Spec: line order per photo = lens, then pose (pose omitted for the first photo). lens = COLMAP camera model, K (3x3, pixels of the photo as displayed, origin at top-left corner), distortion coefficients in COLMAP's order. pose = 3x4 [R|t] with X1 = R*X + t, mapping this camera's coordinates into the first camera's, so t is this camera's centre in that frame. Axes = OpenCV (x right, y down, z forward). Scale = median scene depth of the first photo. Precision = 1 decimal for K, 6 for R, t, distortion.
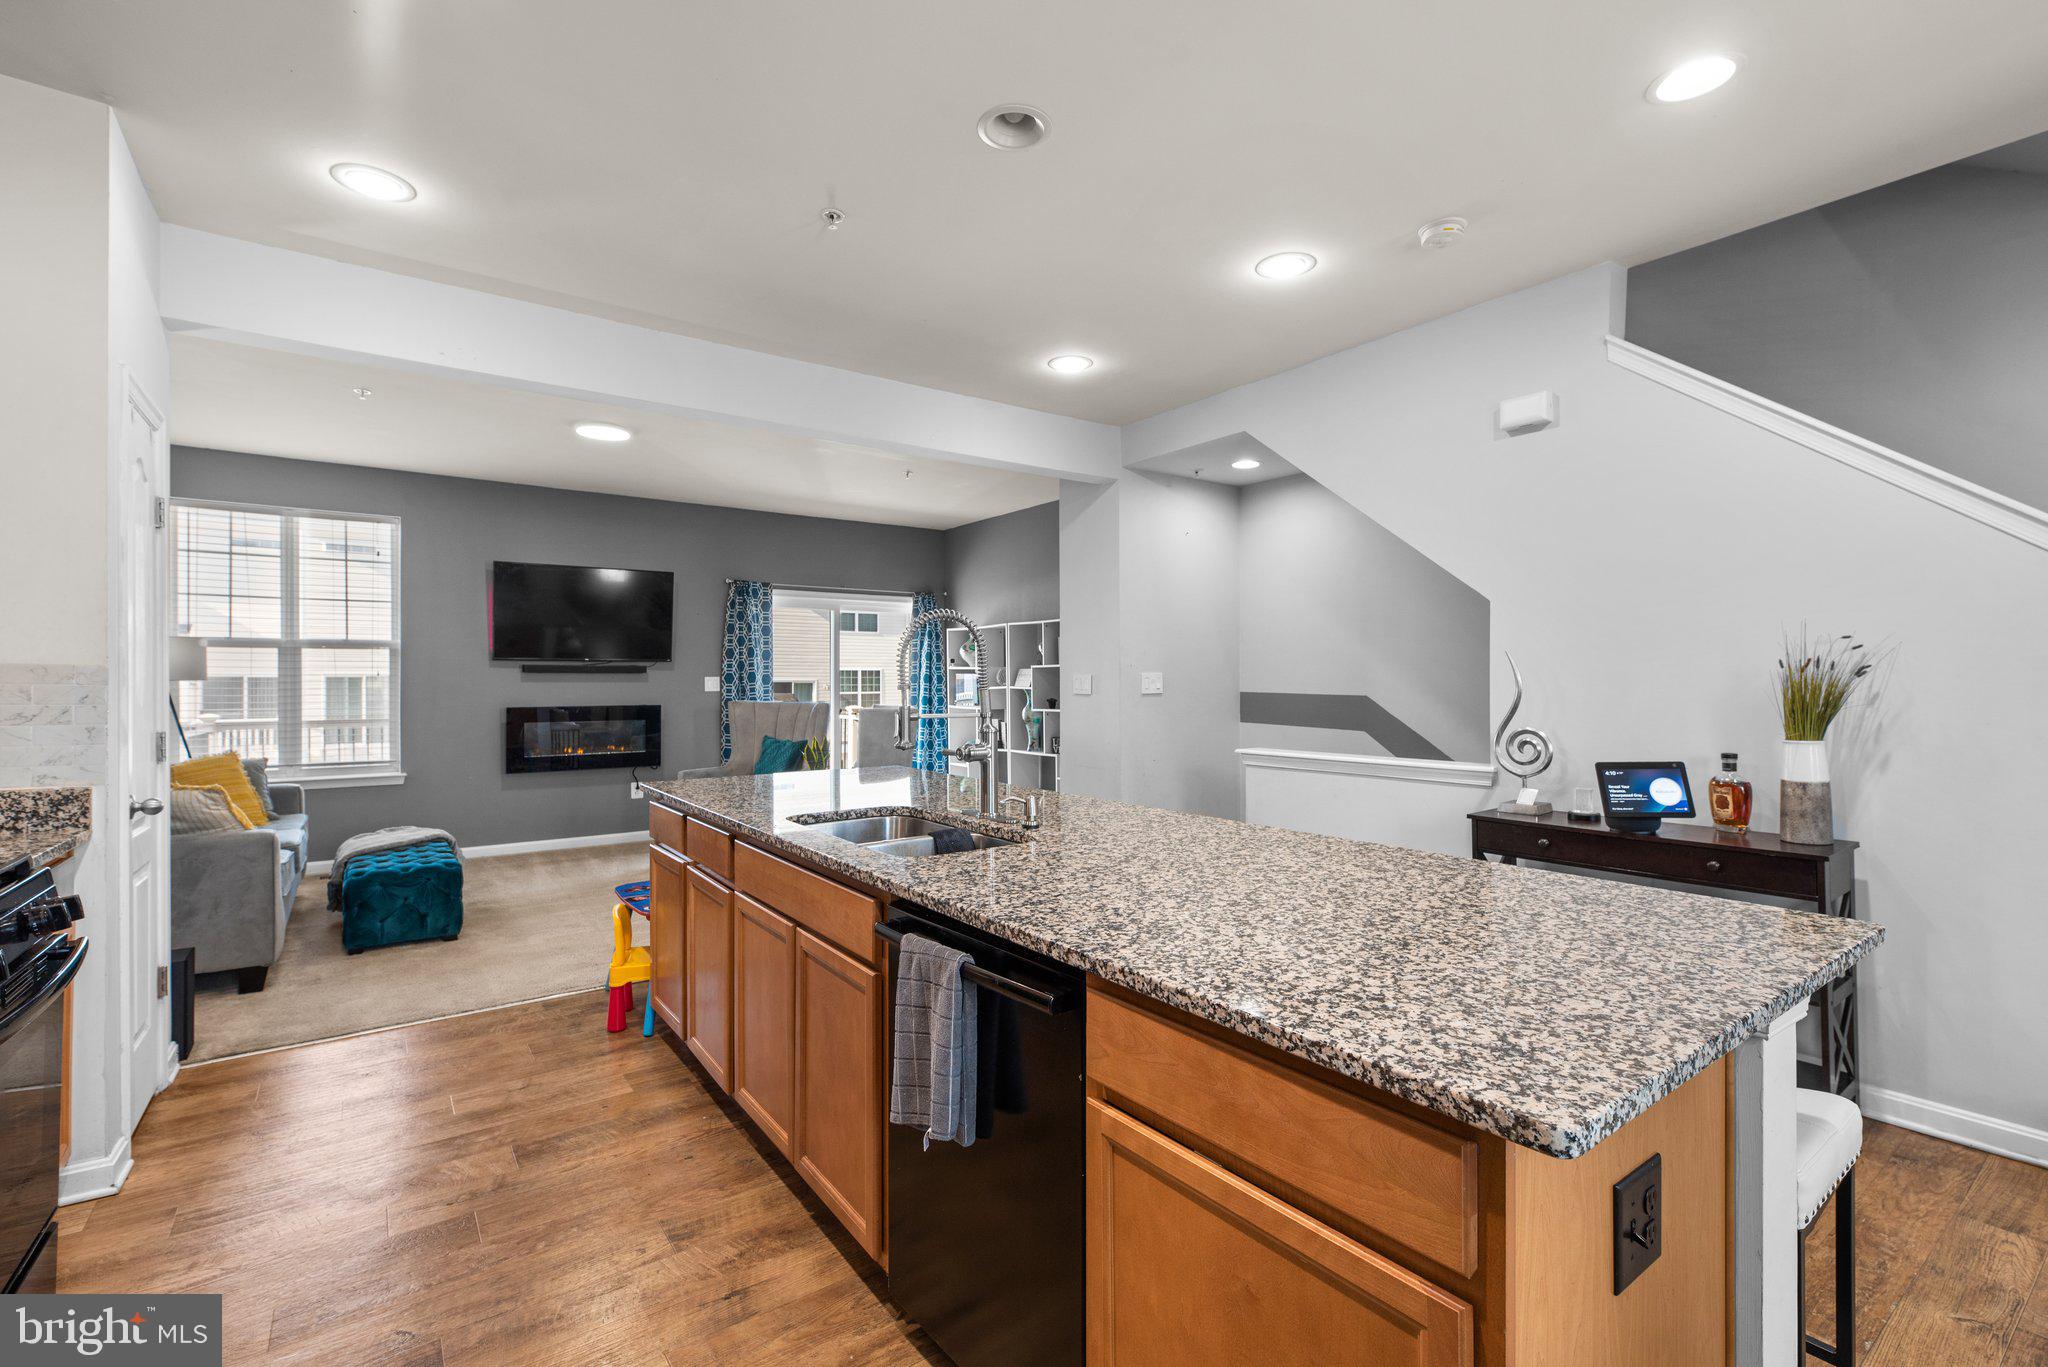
lens RADIAL K [[919.7, 0, 1036.7], [0, 919.7, 682.8], [0, 0, 1]] dist [0.002617, -0.000219]
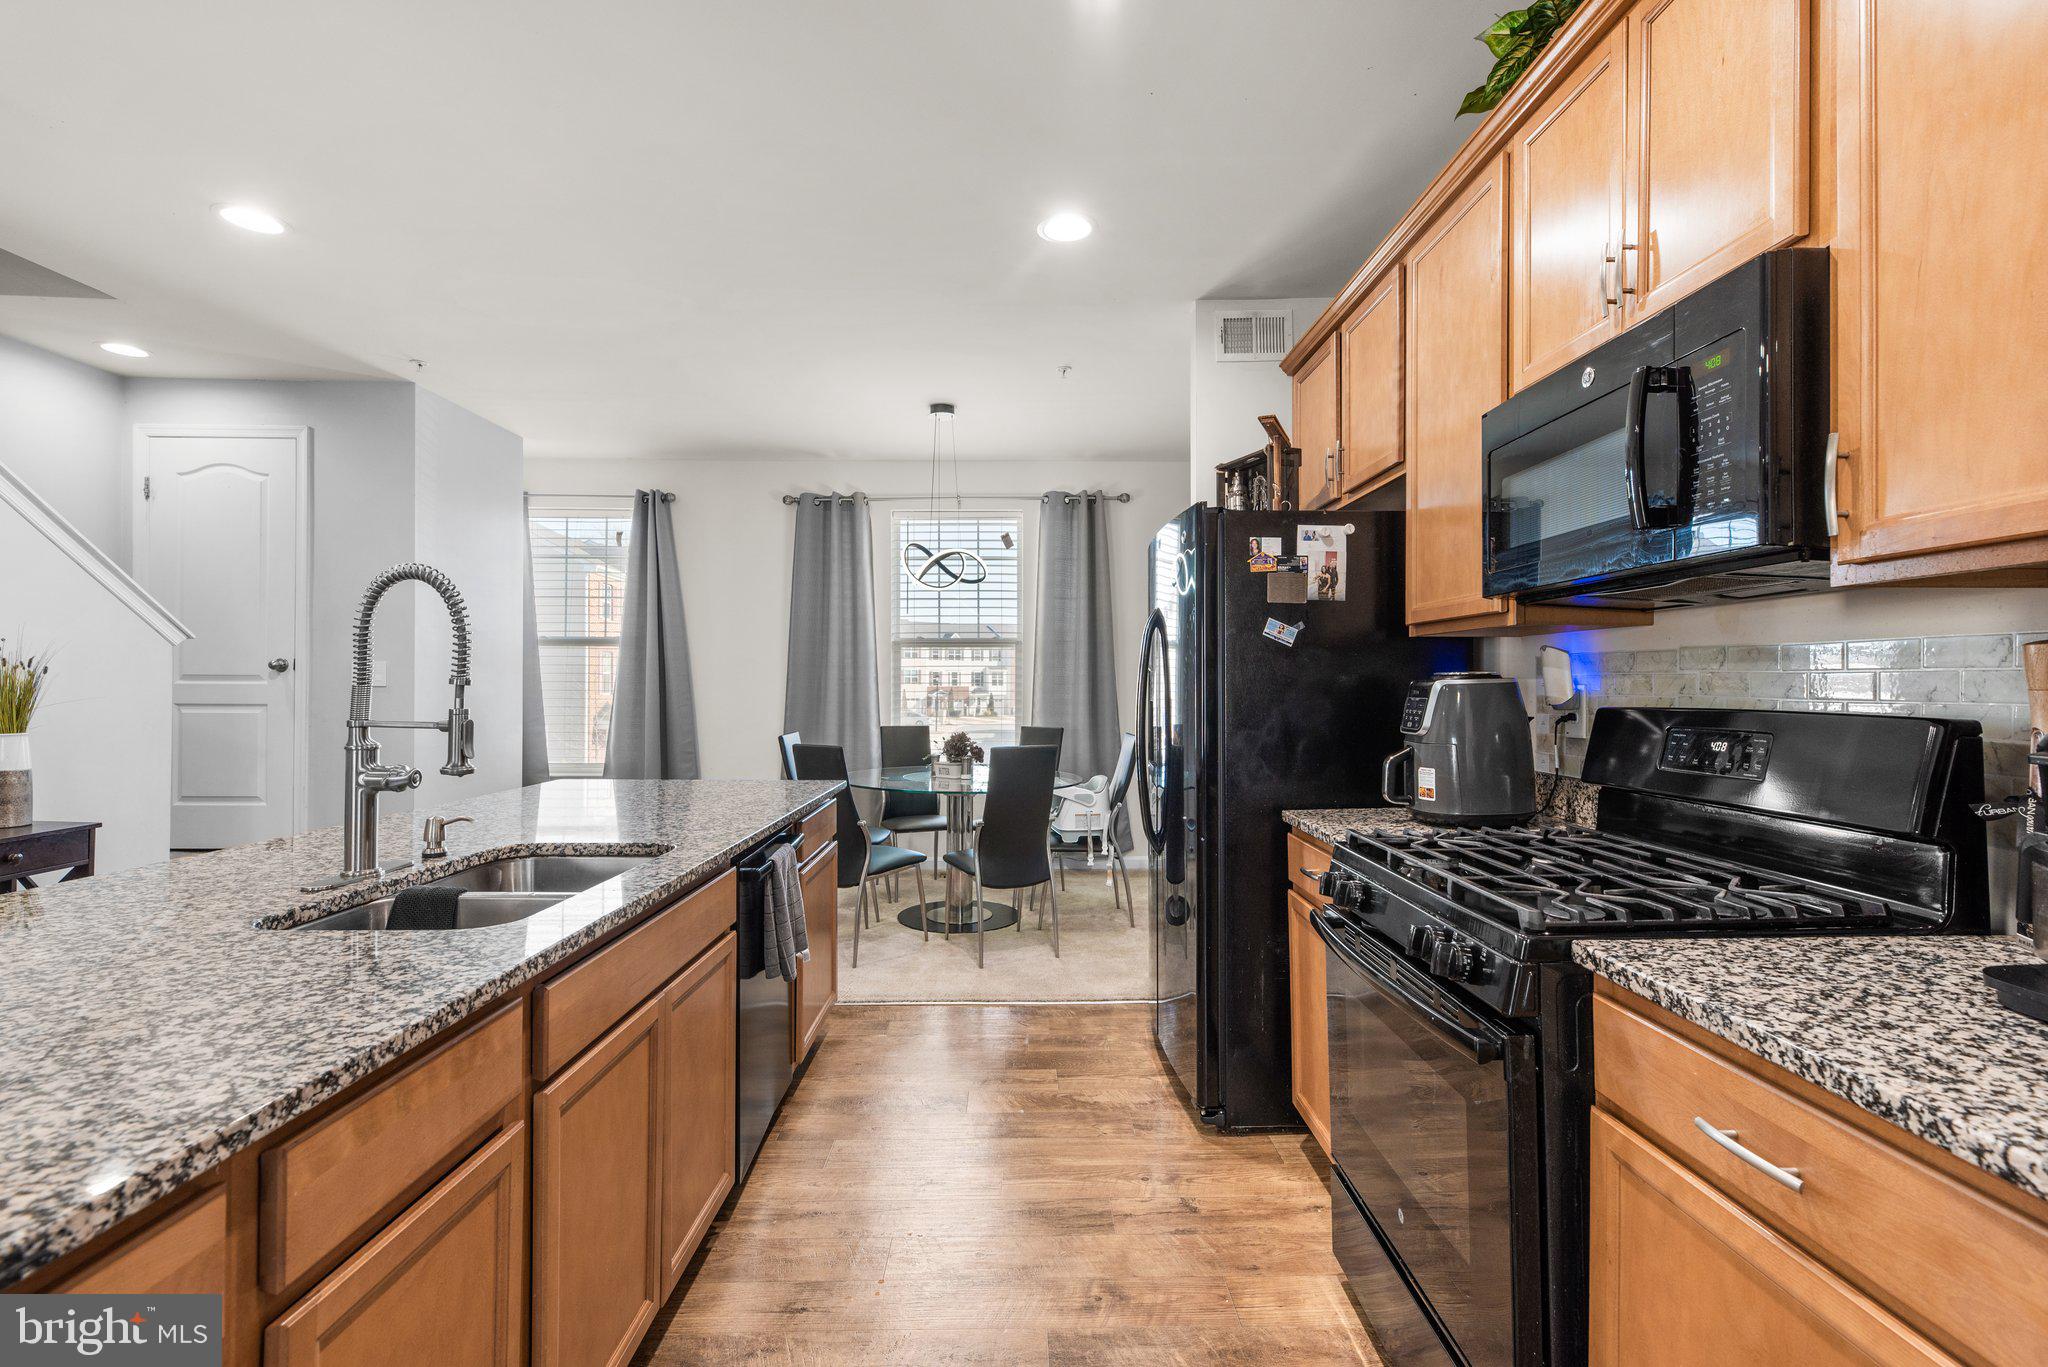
lens RADIAL K [[919.7, 0, 1032.2], [0, 919.7, 680.1], [0, 0, 1]] dist [0.002617, -0.000219]
pose [[-0.819019, 0.005299, 0.573742, -0.316720], [0.002683, 0.999982, -0.005407, 0.003495], [-0.573760, -0.002889, -0.819018, 0.480368]]
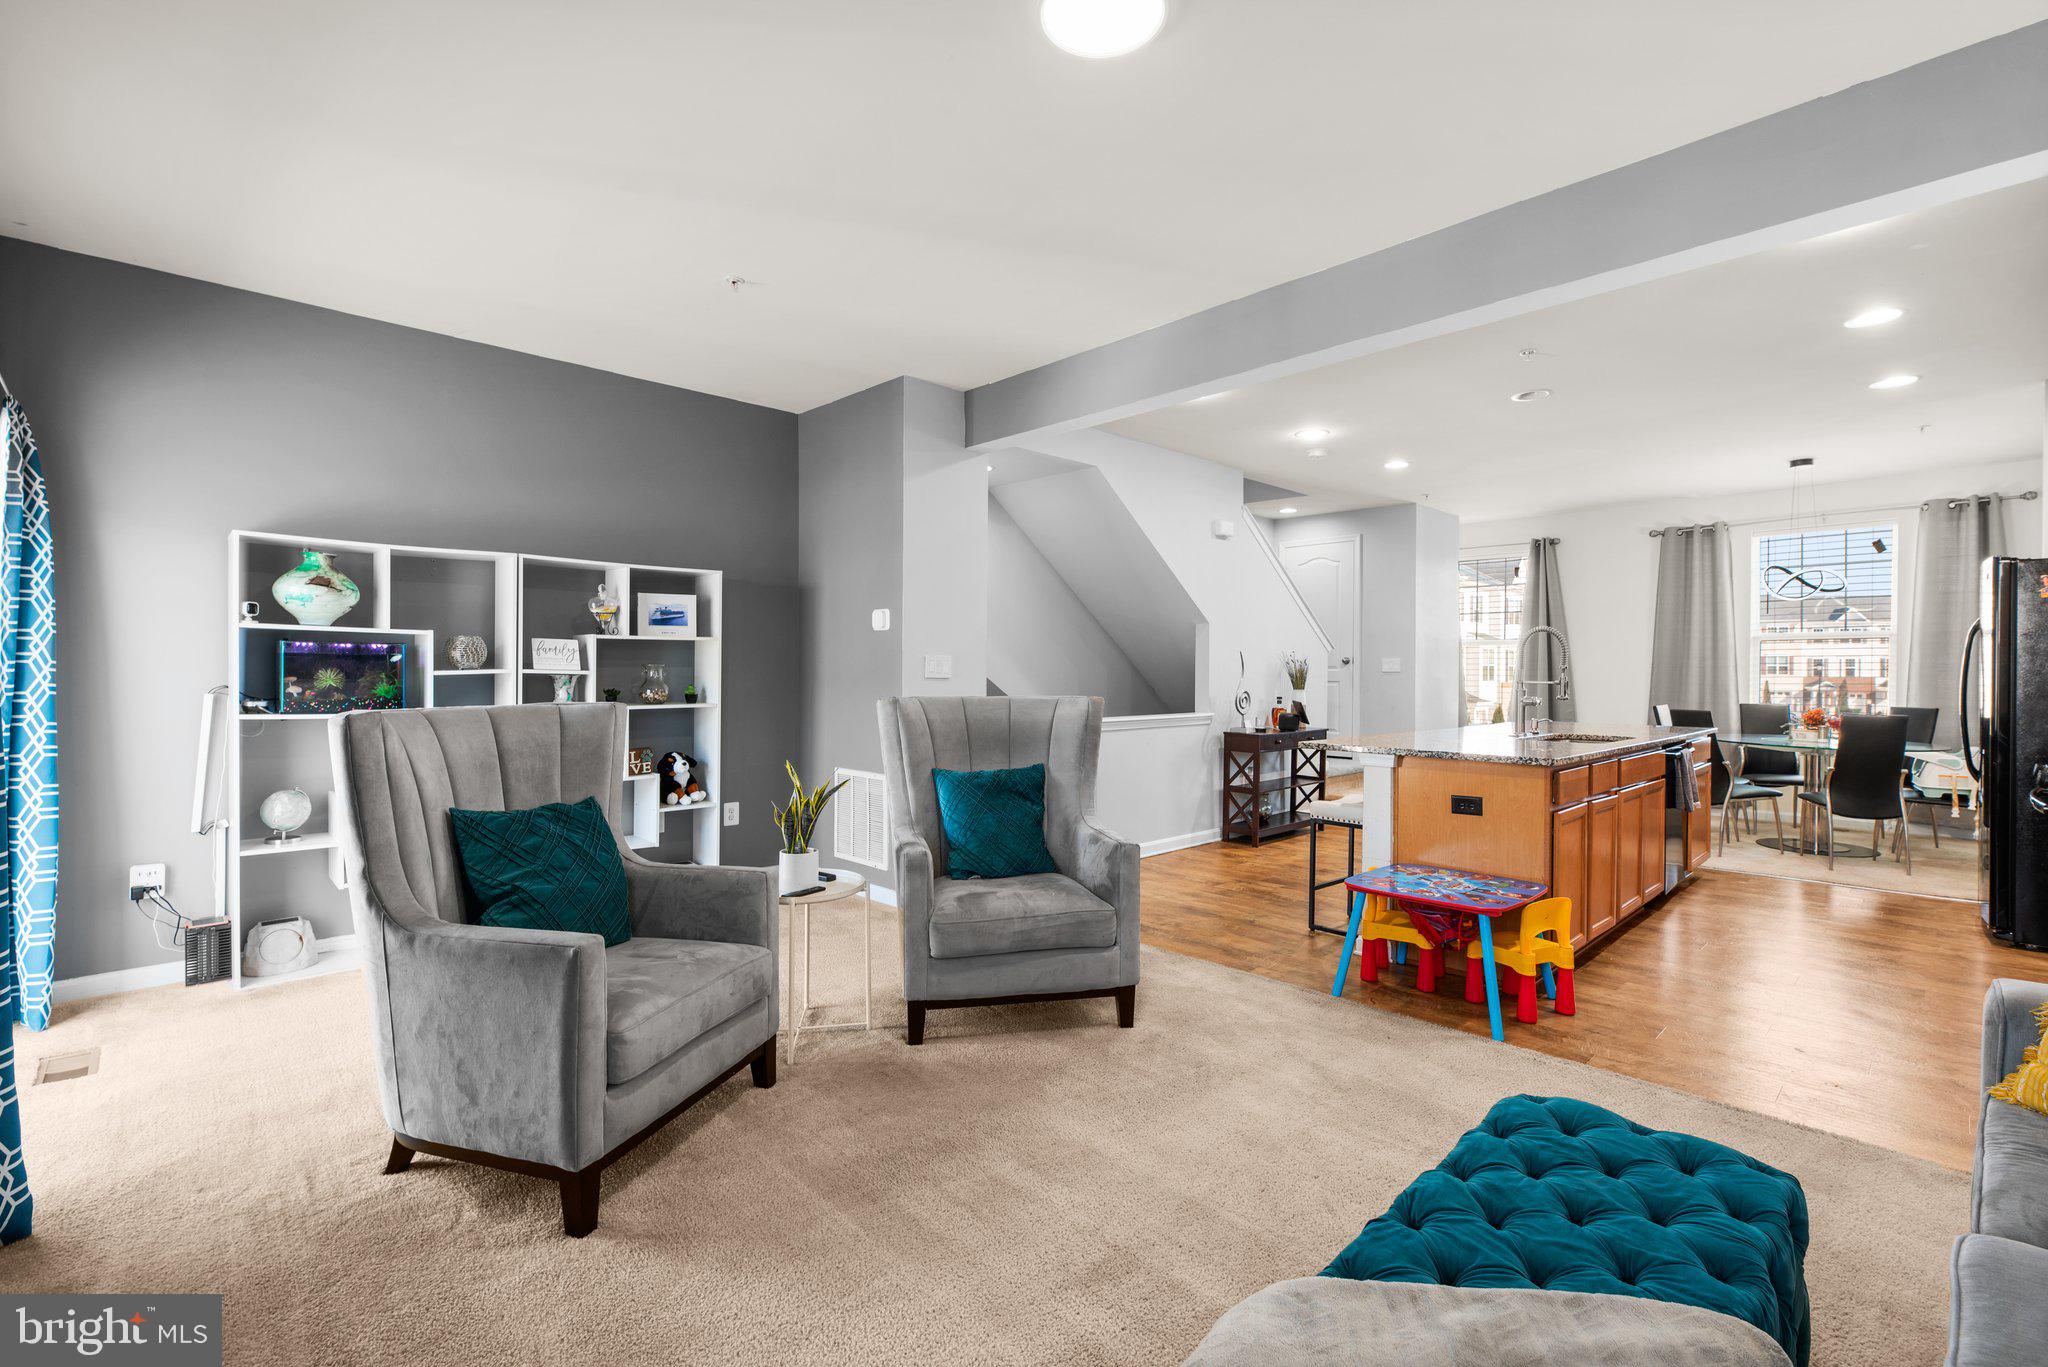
lens RADIAL K [[919.7, 0, 1021.5], [0, 919.7, 678.8], [0, 0, 1]] dist [0.002617, -0.000219]
pose [[-0.138934, -0.003699, 0.990295, -0.689219], [-0.000583, 0.999993, 0.003654, 0.008153], [-0.990301, -0.000070, -0.138936, 0.872604]]
